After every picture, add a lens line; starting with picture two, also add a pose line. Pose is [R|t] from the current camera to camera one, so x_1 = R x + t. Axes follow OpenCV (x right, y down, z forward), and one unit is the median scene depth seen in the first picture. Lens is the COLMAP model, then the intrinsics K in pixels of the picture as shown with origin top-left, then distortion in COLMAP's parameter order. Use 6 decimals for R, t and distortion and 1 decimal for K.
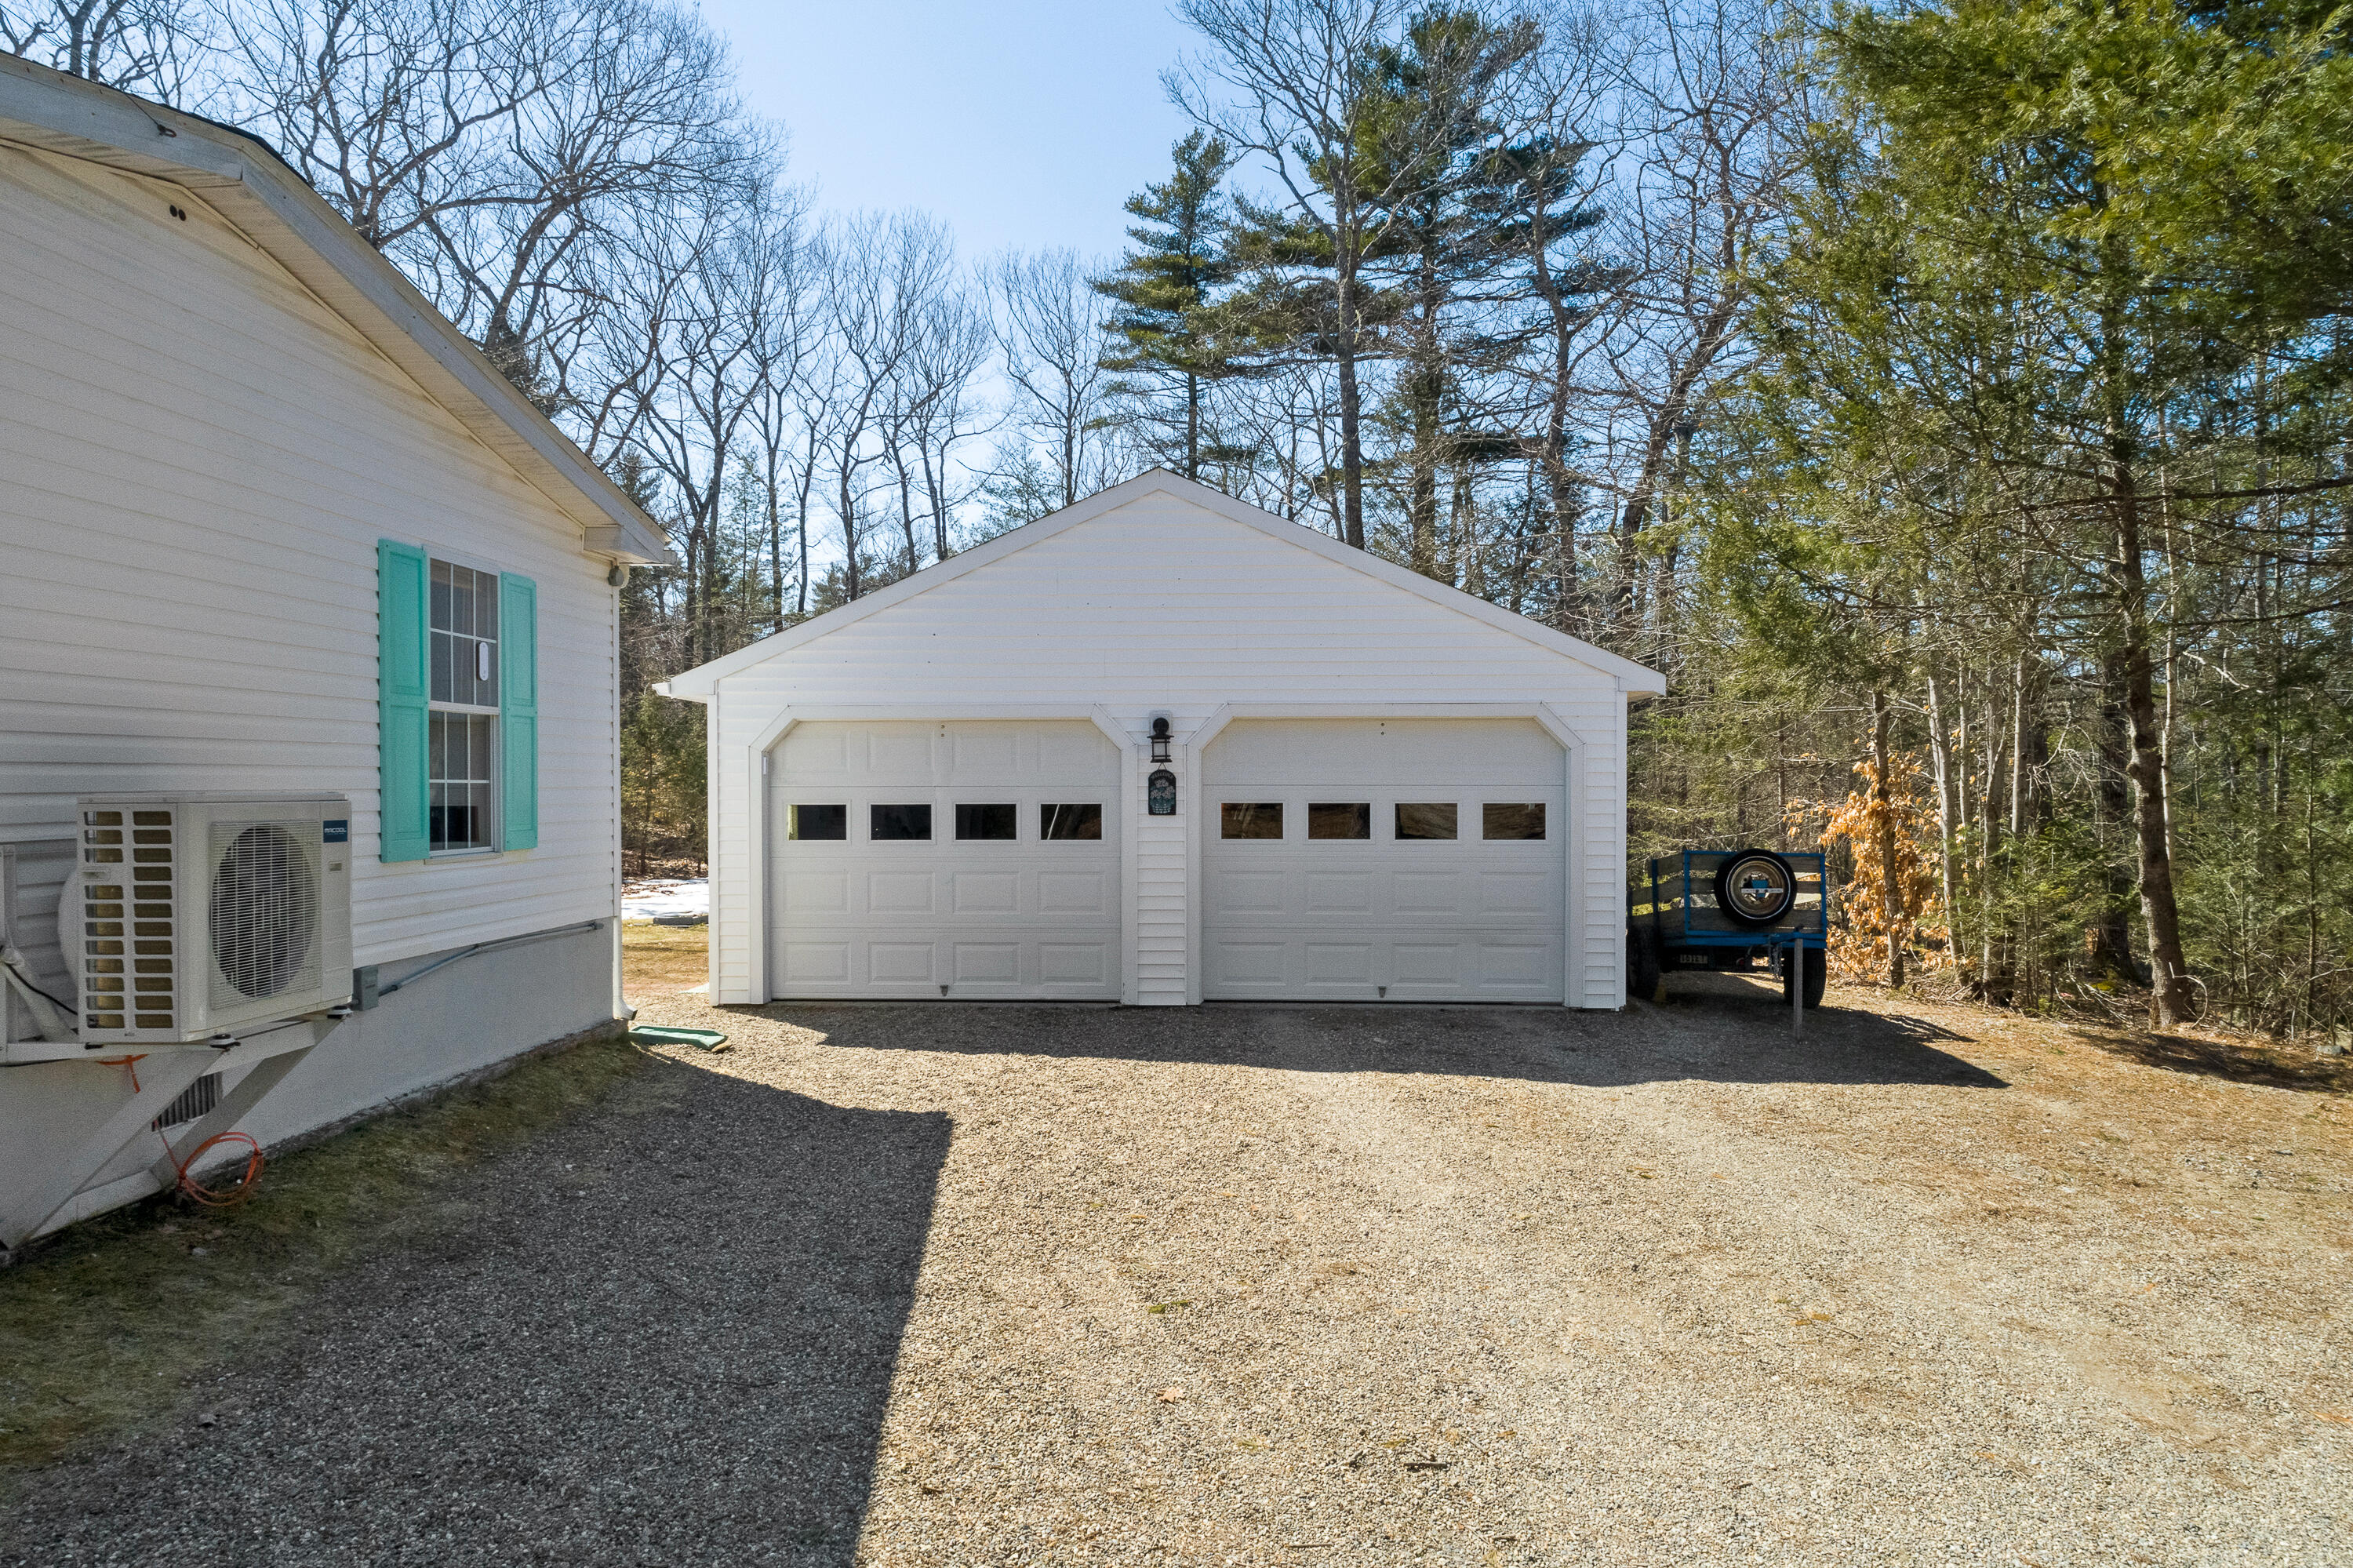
lens RADIAL K [[1673.6, 0, 1176.5], [0, 1673.6, 784.0], [0, 0, 1]] dist [0.002727, 0.002497]
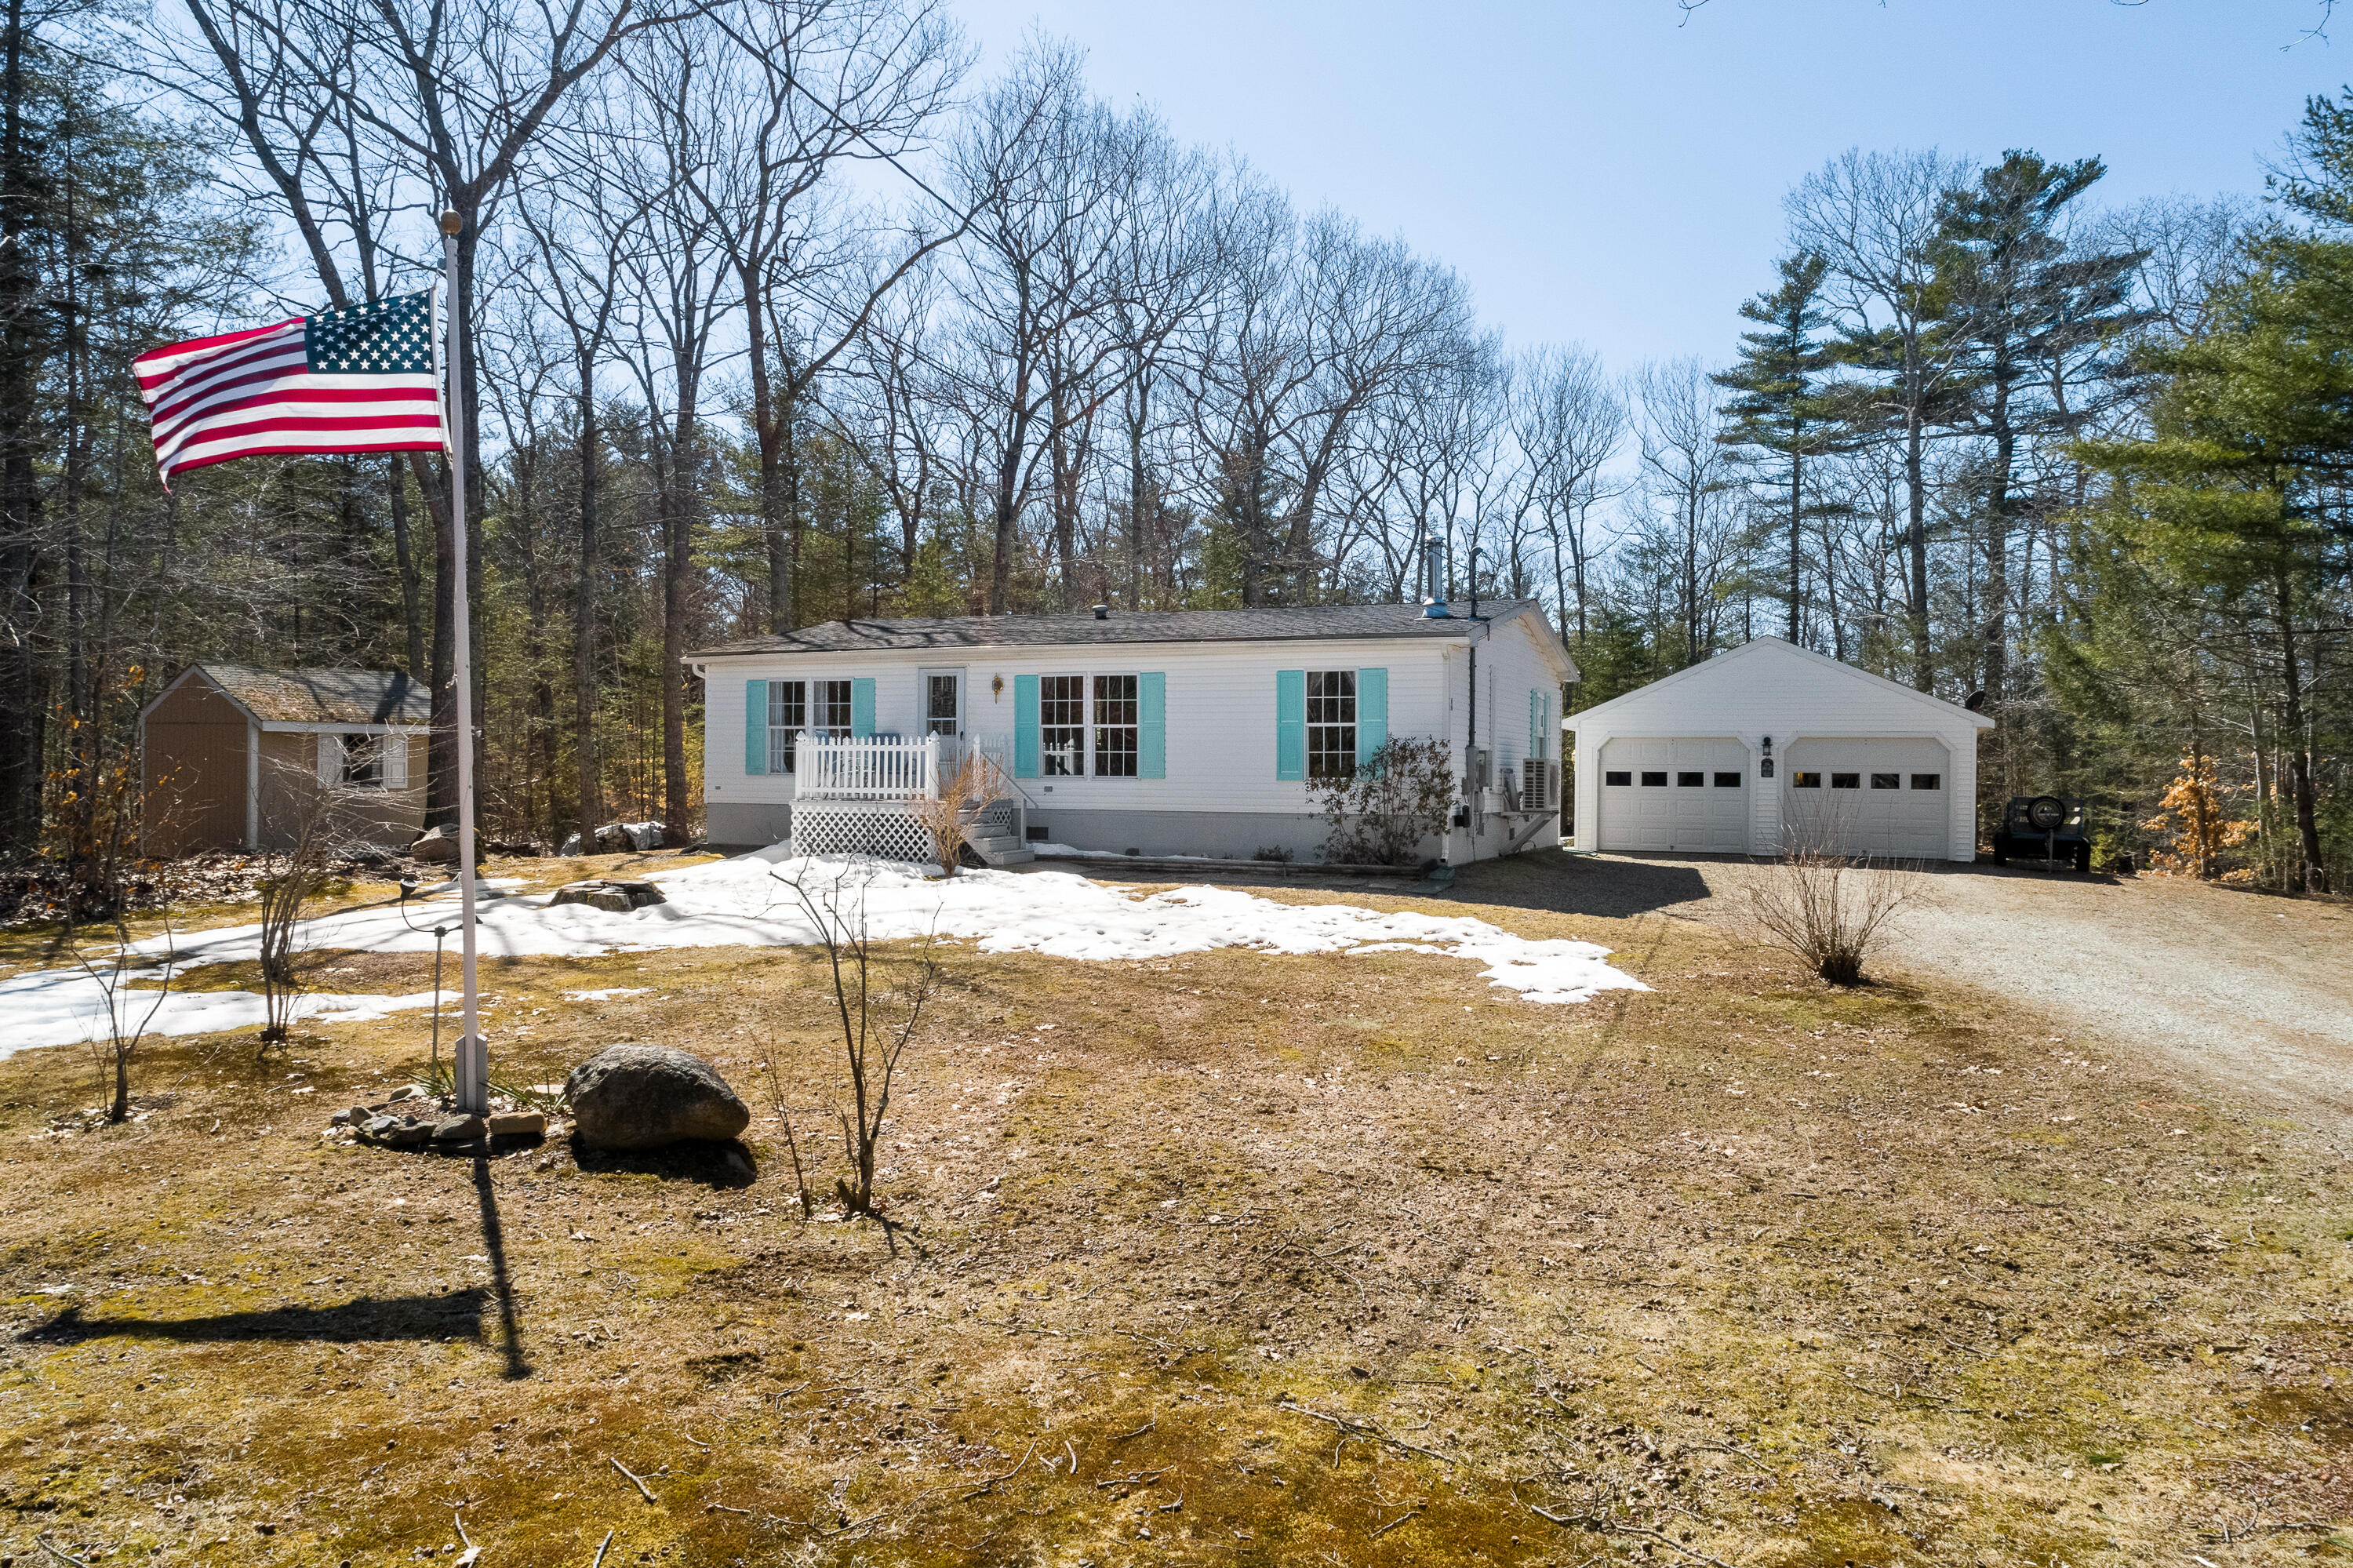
lens RADIAL K [[1673.6, 0, 1176.5], [0, 1673.6, 784.0], [0, 0, 1]] dist [0.002727, 0.002497]
pose [[0.940688, 0.013055, -0.339022, 0.001903], [-0.012766, 0.999914, 0.003083, 0.006877], [0.339033, 0.001427, 0.940773, -0.339918]]
